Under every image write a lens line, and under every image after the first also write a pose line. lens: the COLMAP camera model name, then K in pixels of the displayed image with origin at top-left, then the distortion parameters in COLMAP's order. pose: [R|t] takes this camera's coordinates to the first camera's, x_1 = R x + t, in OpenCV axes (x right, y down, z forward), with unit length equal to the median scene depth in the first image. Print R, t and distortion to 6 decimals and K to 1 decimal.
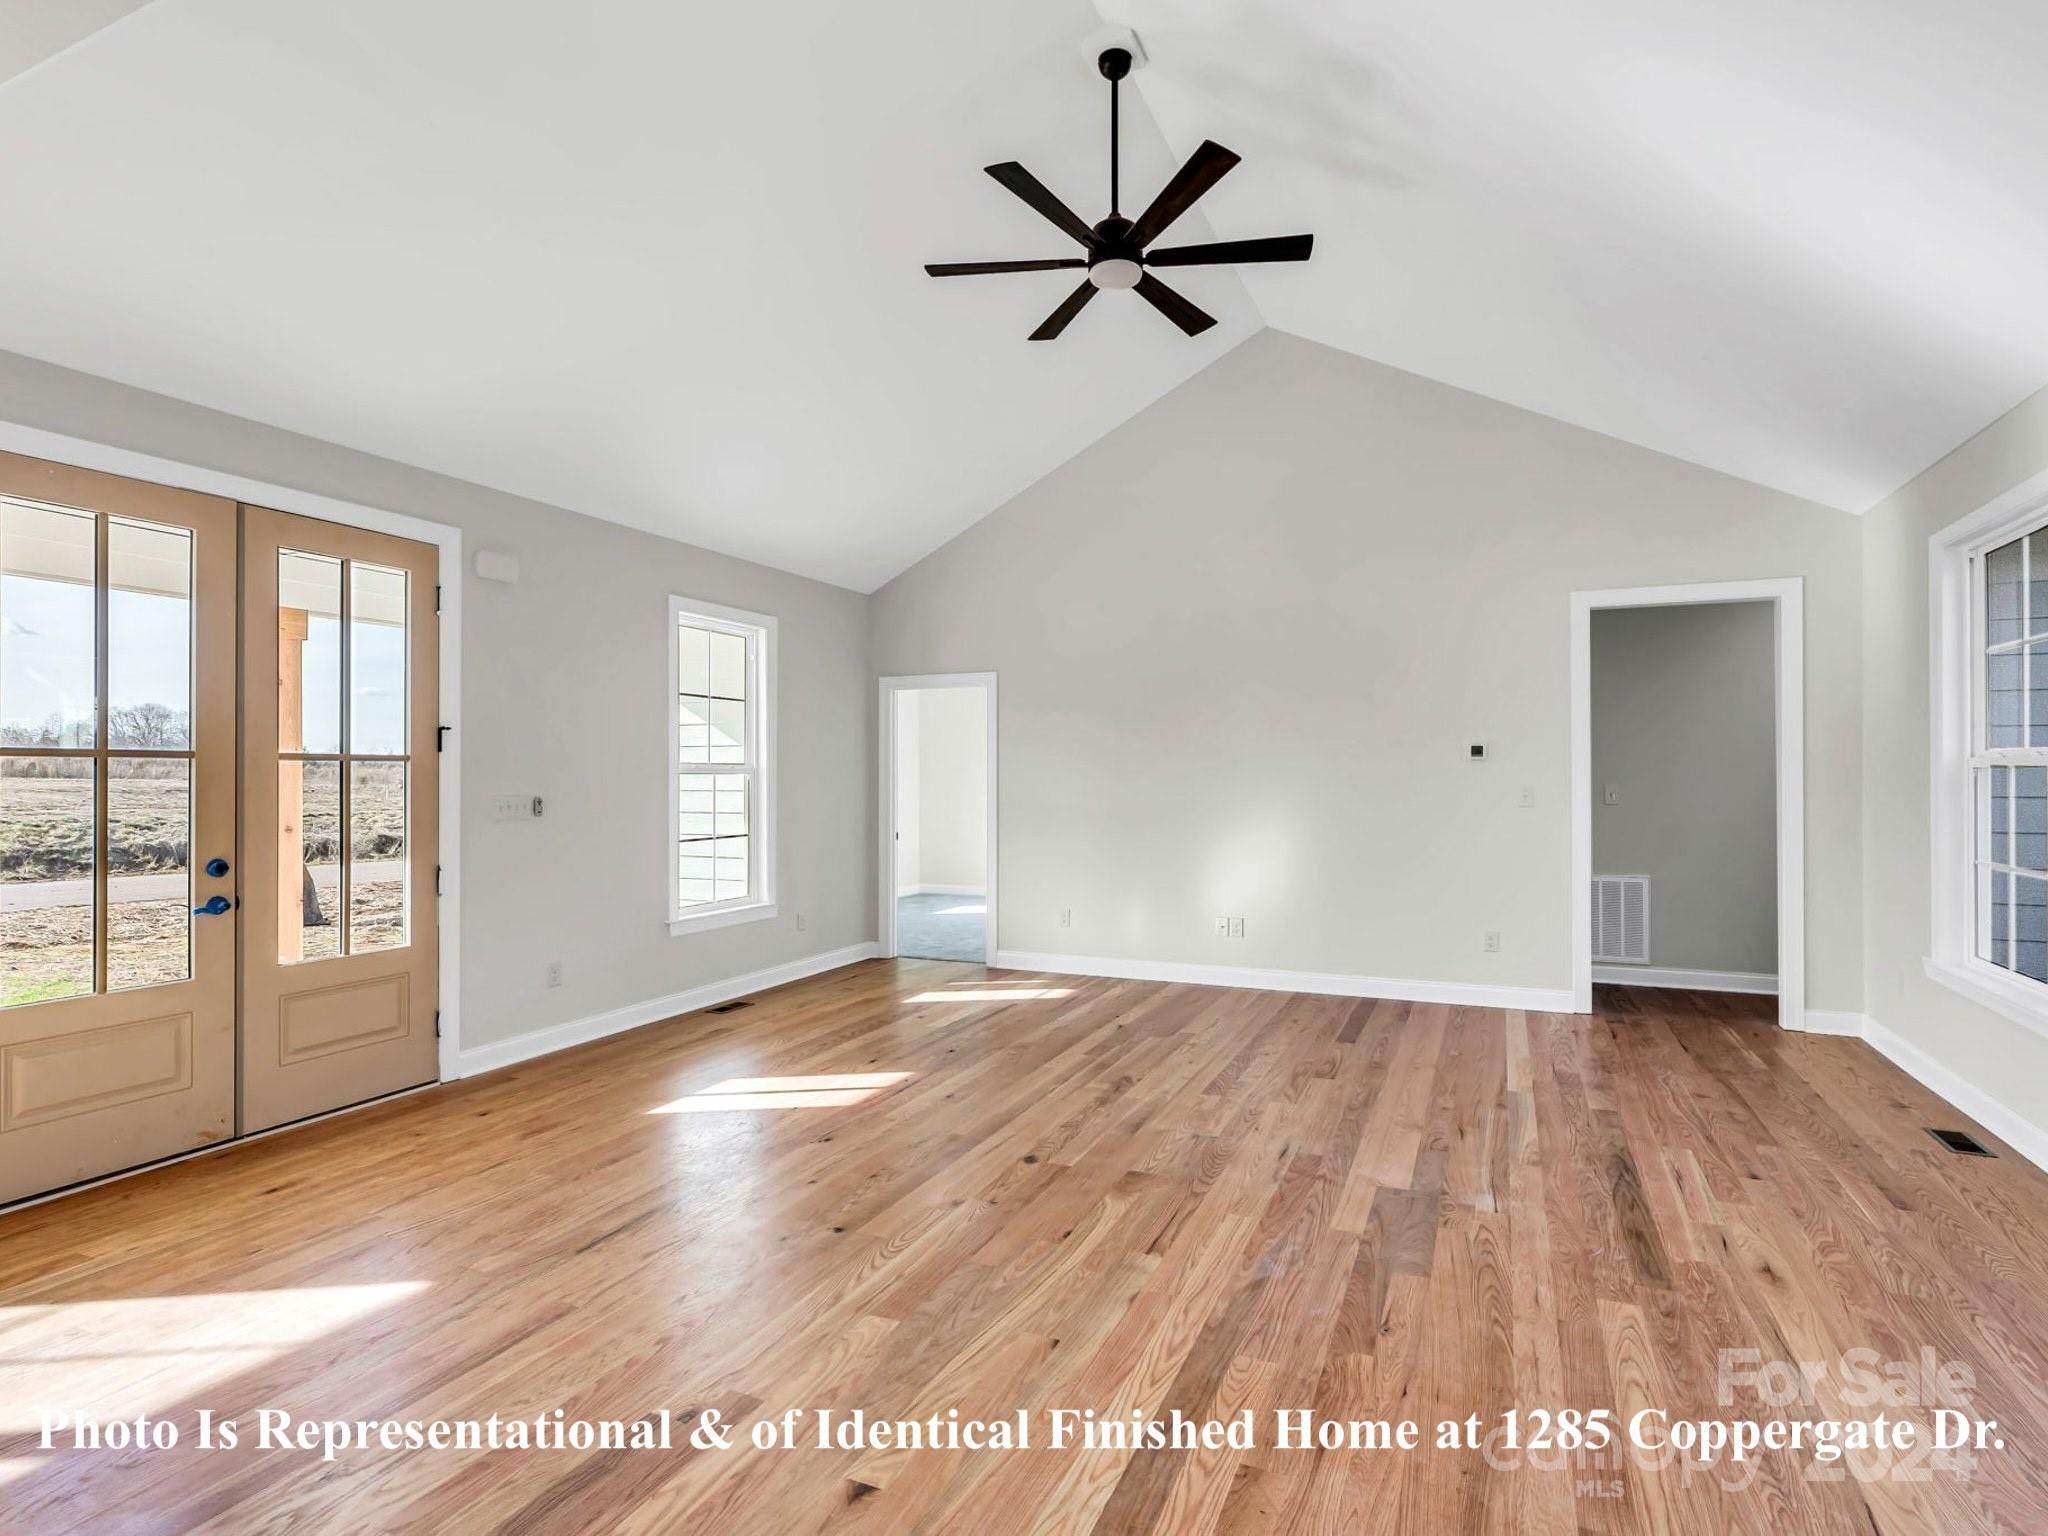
lens RADIAL K [[1056.7, 0, 1027.1], [0, 1056.7, 770.2], [0, 0, 1]] dist [0.004717, -0.001972]
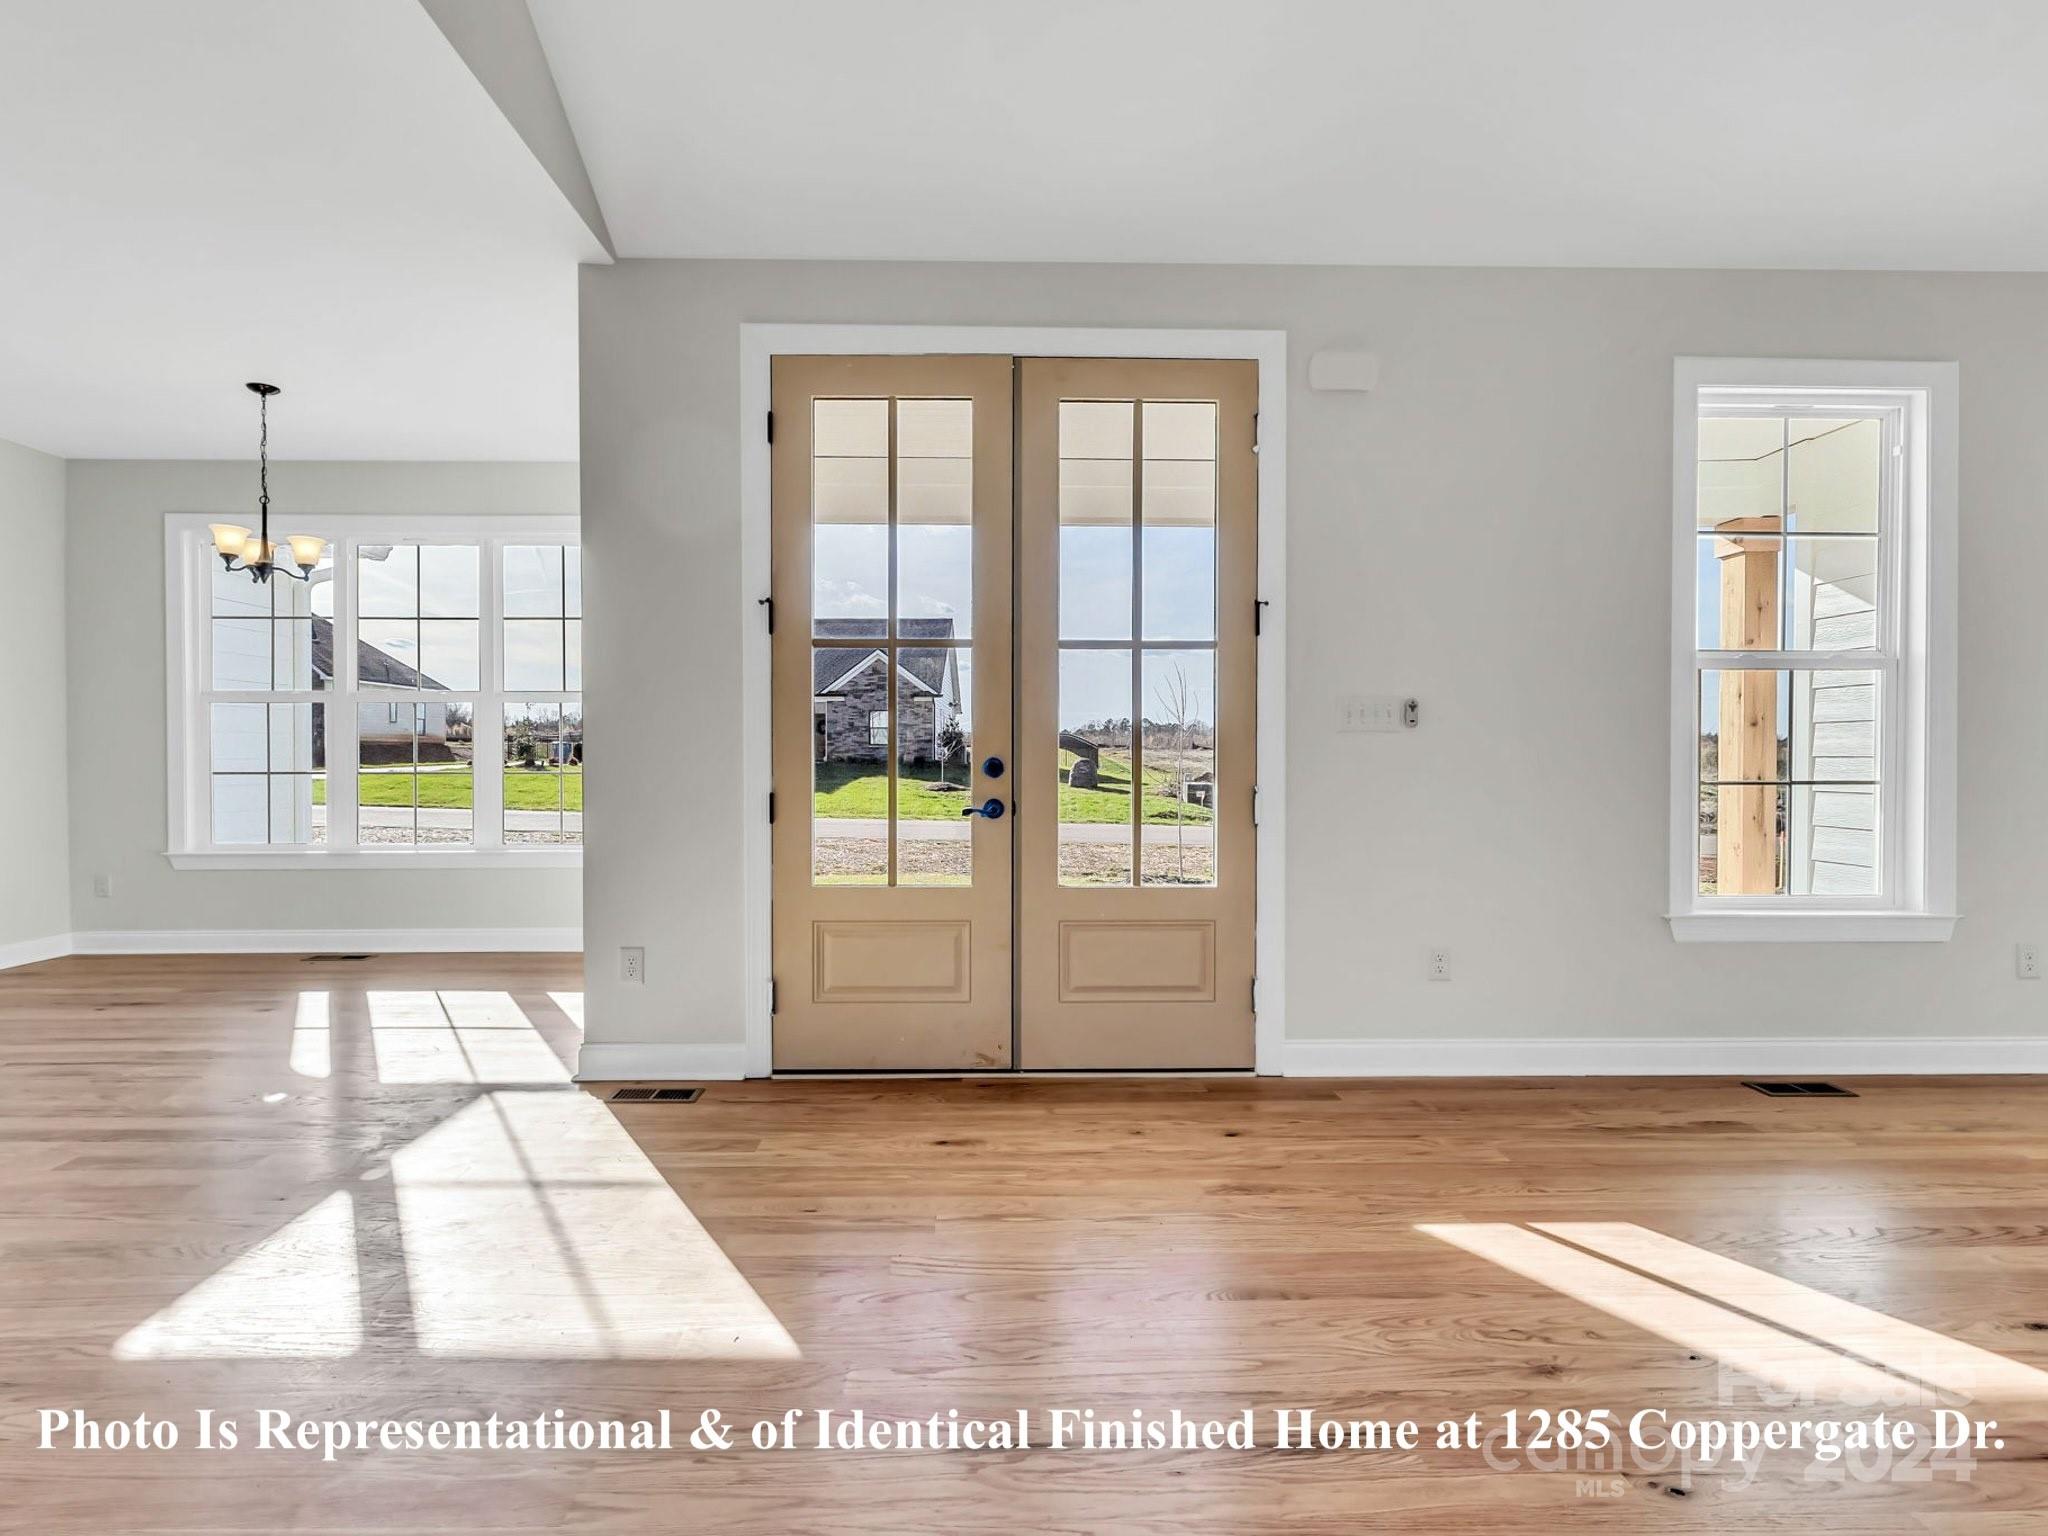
lens RADIAL K [[1056.7, 0, 1017.6], [0, 1056.7, 762.5], [0, 0, 1]] dist [0.004717, -0.001972]
pose [[0.427528, 0.013029, -0.903908, 0.056320], [0.000206, 0.999895, 0.014510, 0.066967], [0.904002, -0.006390, 0.427480, 0.566316]]
